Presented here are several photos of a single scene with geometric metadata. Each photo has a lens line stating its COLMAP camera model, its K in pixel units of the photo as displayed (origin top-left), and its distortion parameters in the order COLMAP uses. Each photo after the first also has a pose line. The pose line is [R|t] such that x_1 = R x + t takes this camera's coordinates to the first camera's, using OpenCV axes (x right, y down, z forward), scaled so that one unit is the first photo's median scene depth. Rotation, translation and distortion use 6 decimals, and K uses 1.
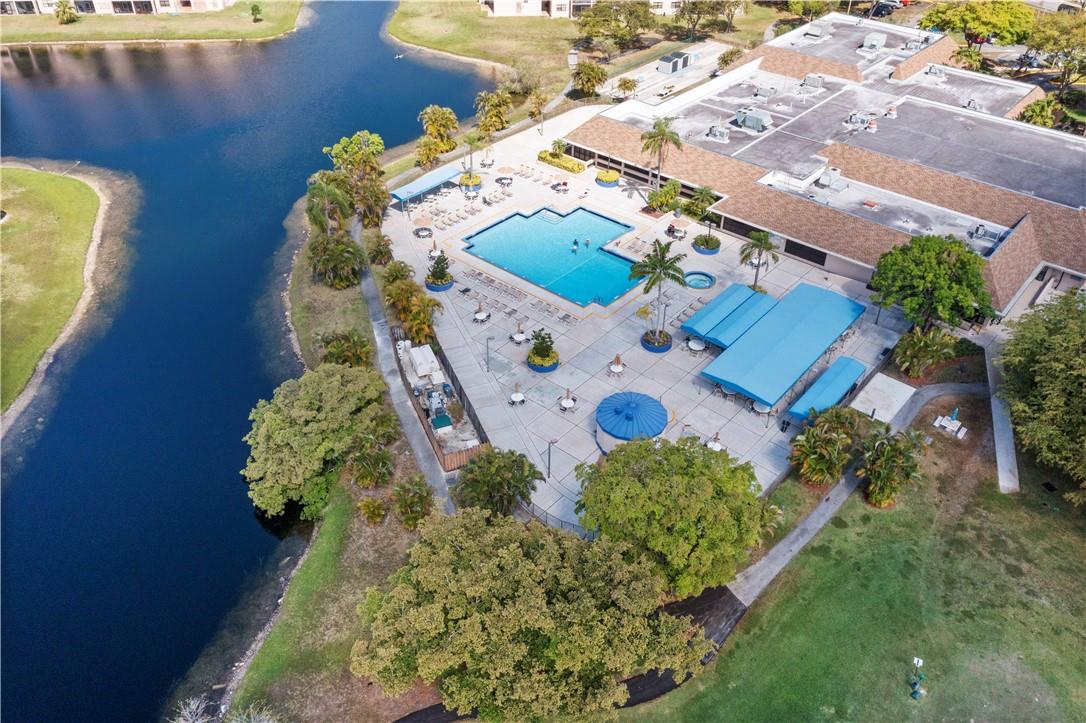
lens RADIAL K [[853.4, 0, 543.0], [0, 853.4, 361.5], [0, 0, 1]] dist [-0.007361, -0.003621]
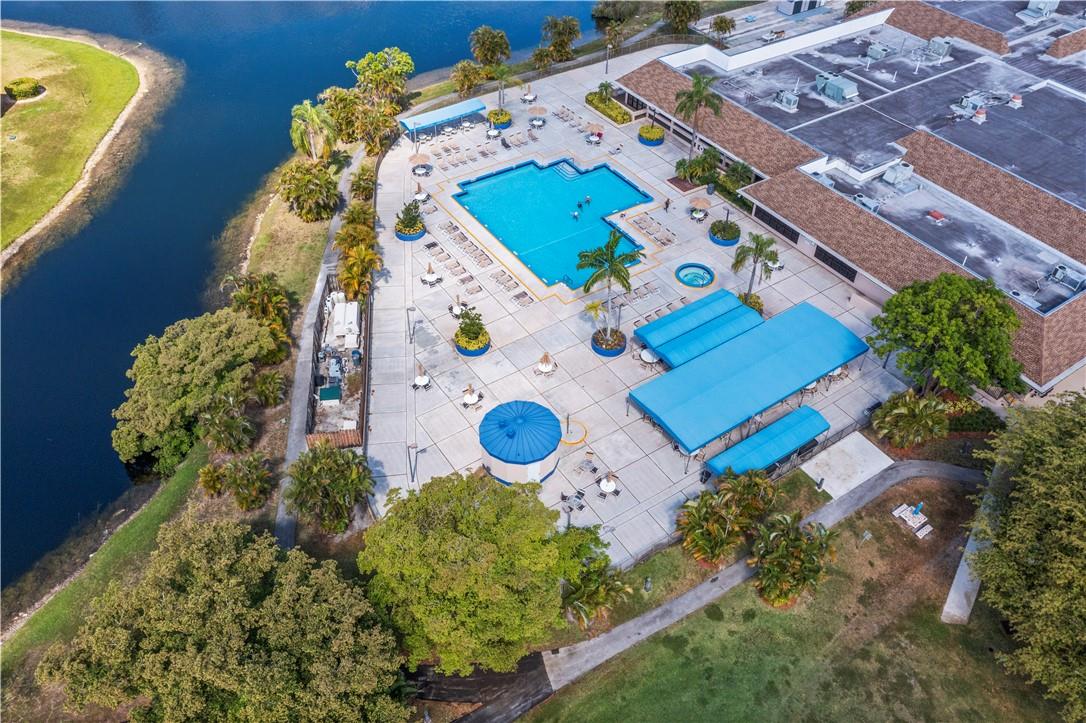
lens RADIAL K [[853.4, 0, 543.0], [0, 853.4, 361.5], [0, 0, 1]] dist [-0.007361, -0.003621]
pose [[0.964691, 0.186208, -0.186274, 0.196594], [-0.166119, 0.978981, 0.118322, -0.080684], [0.204391, -0.083201, 0.975347, 0.116015]]
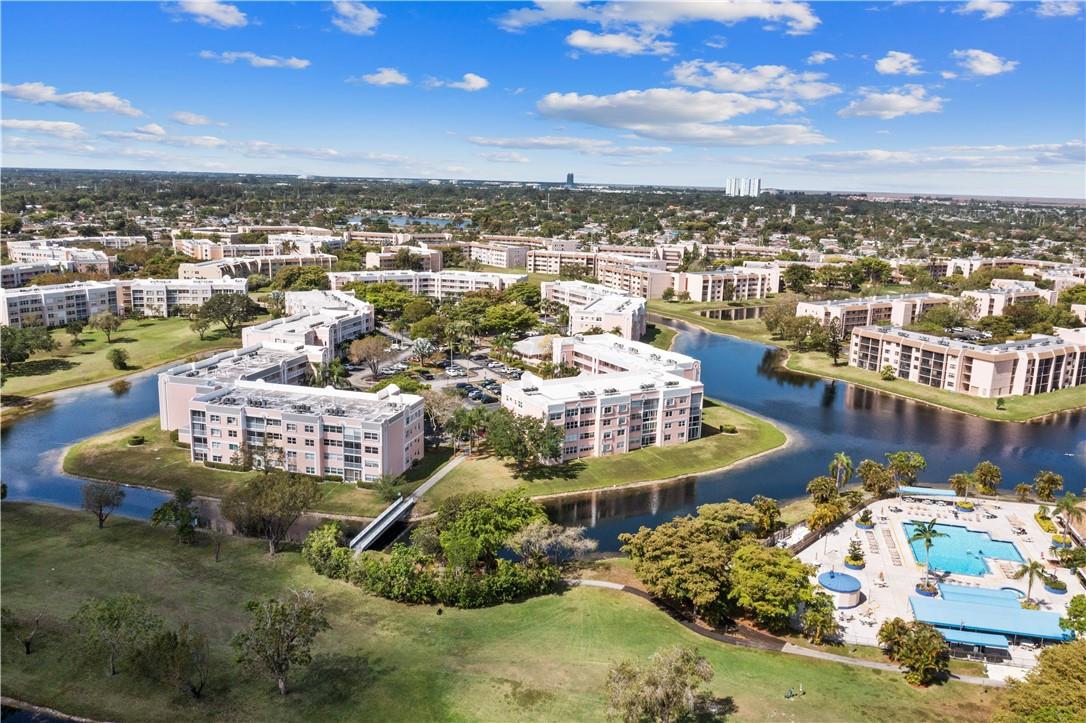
lens RADIAL K [[853.4, 0, 543.0], [0, 853.4, 361.5], [0, 0, 1]] dist [-0.007361, -0.003621]
pose [[0.440018, 0.189152, -0.877841, 0.909046], [-0.558575, 0.823080, -0.102633, 0.149310], [0.703121, 0.535500, 0.467826, -0.336547]]
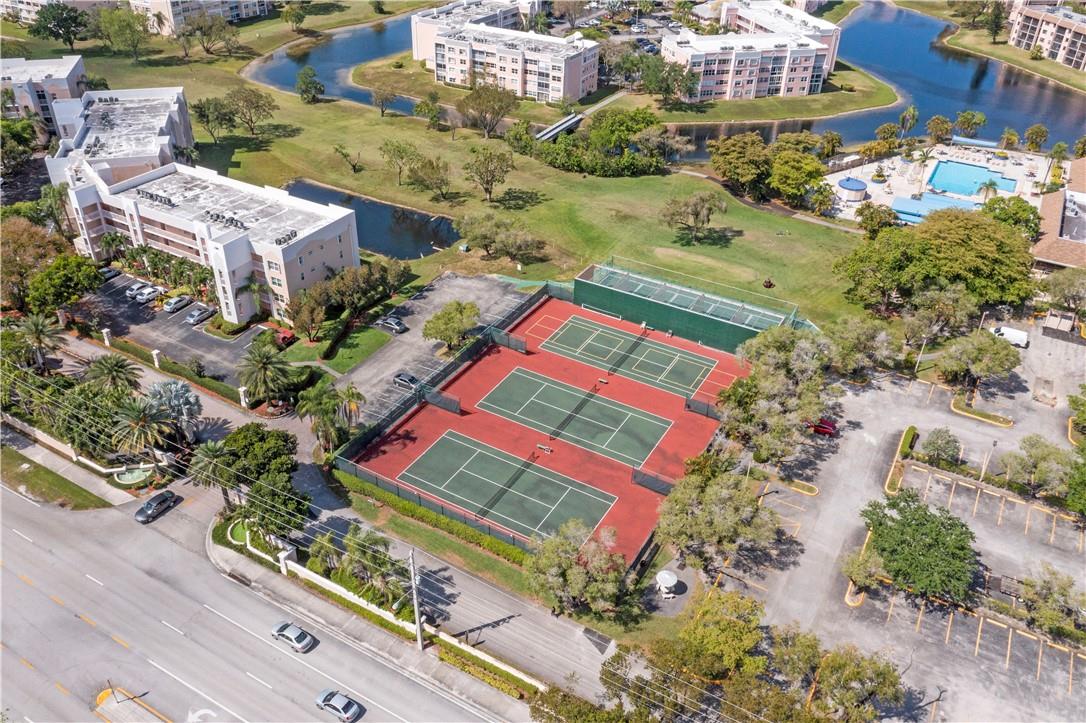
lens RADIAL K [[853.4, 0, 543.0], [0, 853.4, 361.5], [0, 0, 1]] dist [-0.007361, -0.003621]
pose [[0.191902, 0.536766, -0.821618, 1.646565], [-0.606690, 0.722935, 0.330594, 0.118280], [0.771428, 0.435026, 0.464383, -0.474504]]
